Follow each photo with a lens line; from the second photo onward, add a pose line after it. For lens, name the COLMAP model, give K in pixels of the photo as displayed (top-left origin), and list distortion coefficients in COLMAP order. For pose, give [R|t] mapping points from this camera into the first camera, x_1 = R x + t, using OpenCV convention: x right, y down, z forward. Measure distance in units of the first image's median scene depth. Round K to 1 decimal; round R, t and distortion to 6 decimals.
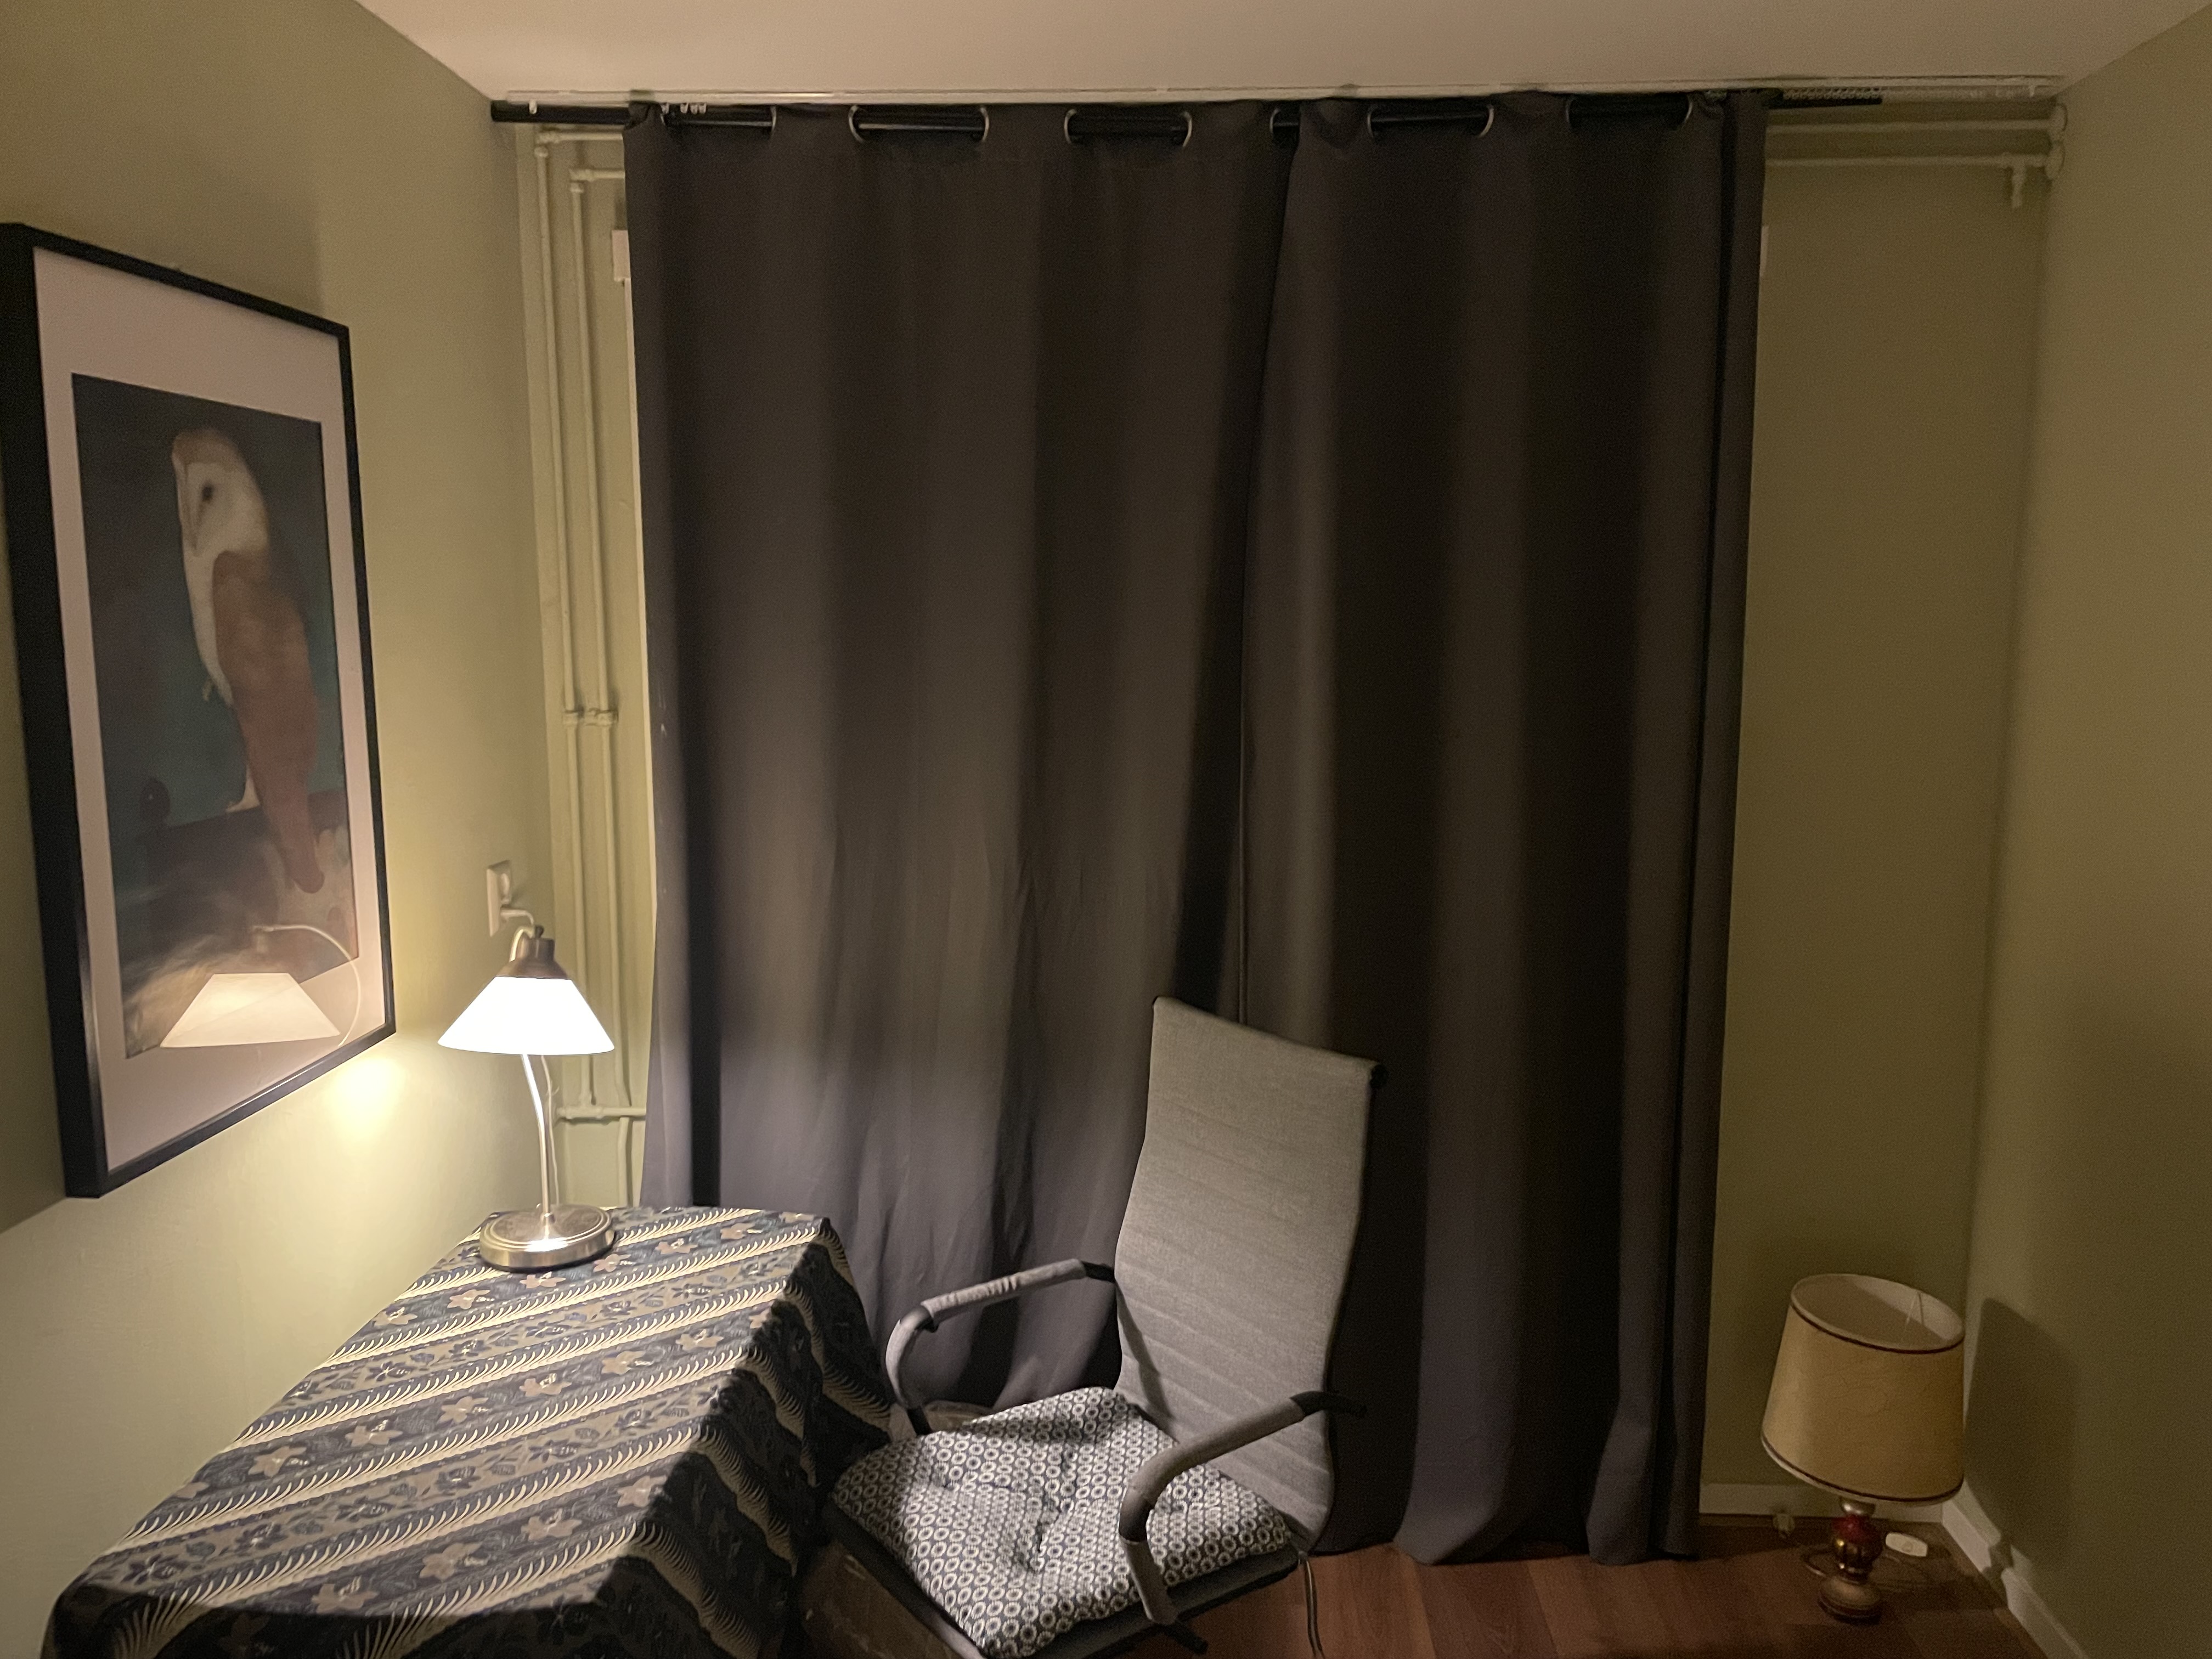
lens RADIAL K [[1604.3, 0, 1106.0], [0, 1604.3, 829.5], [0, 0, 1]] dist [0.037742, -0.061473]
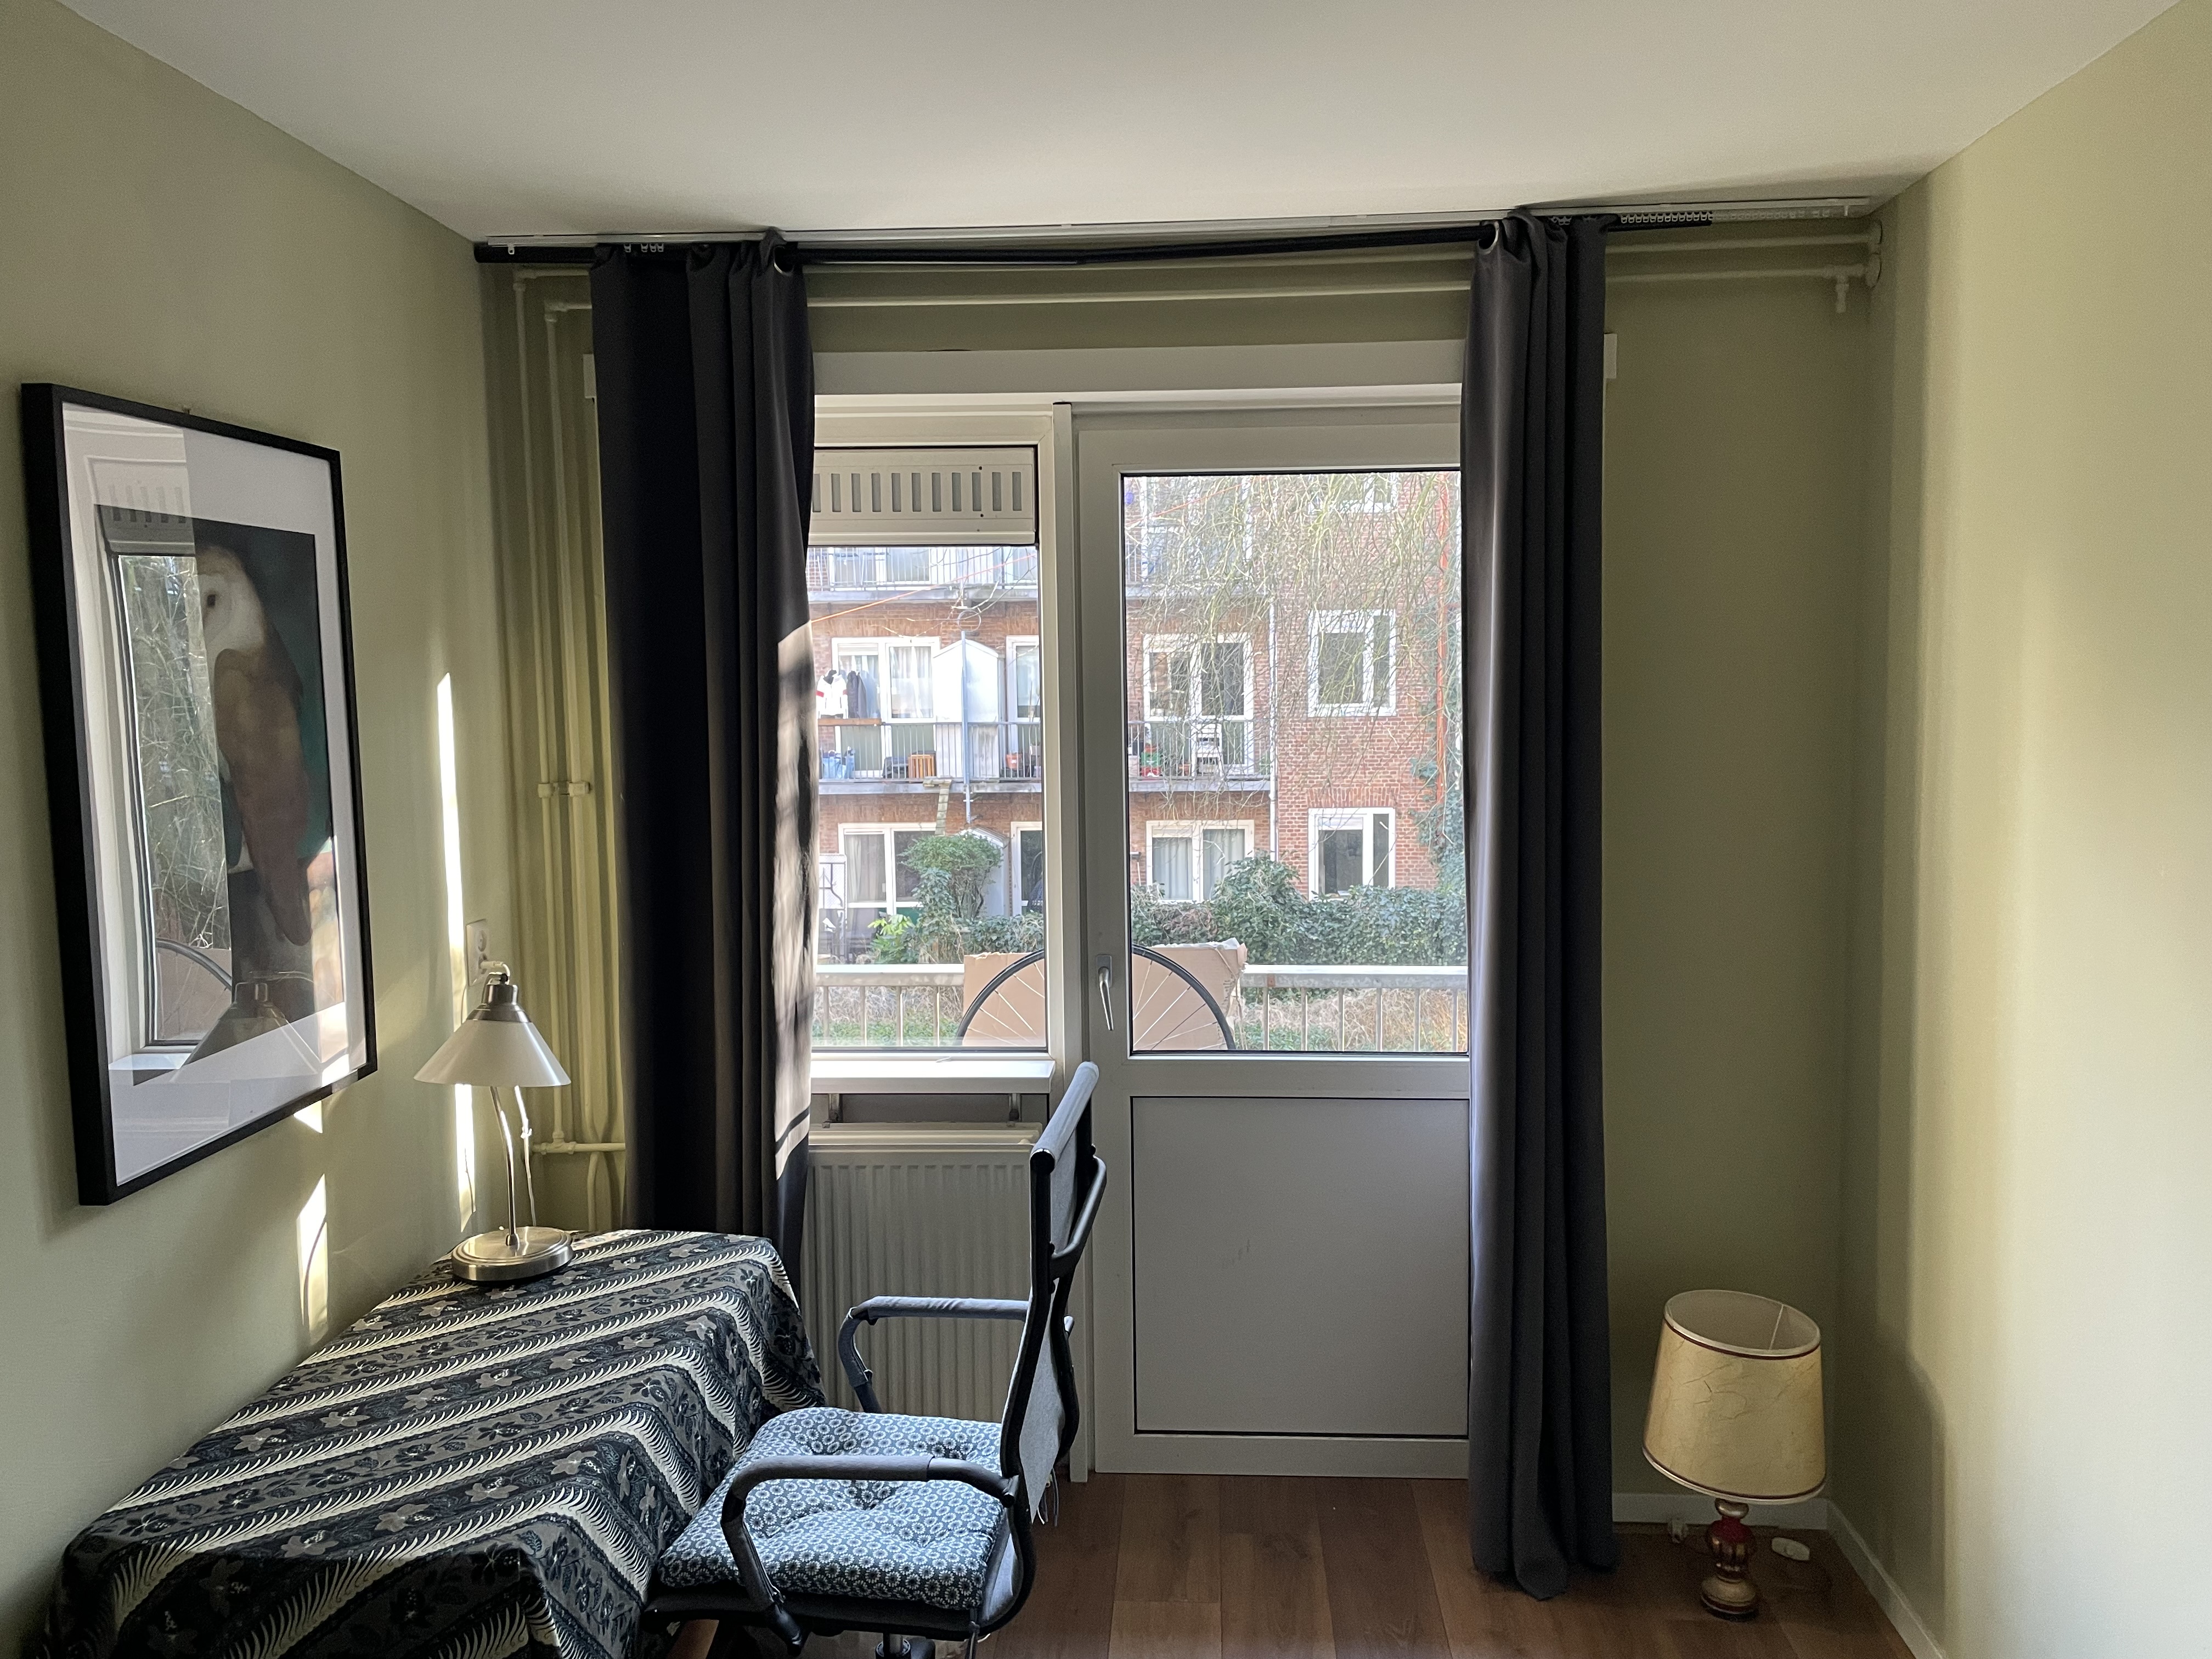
lens RADIAL K [[1604.3, 0, 1106.0], [0, 1604.3, 829.5], [0, 0, 1]] dist [0.037742, -0.061473]
pose [[0.999749, -0.011636, -0.019160, 0.108519], [0.010854, 0.999124, -0.040423, 0.010732], [0.019614, 0.040205, 0.998999, -0.142592]]
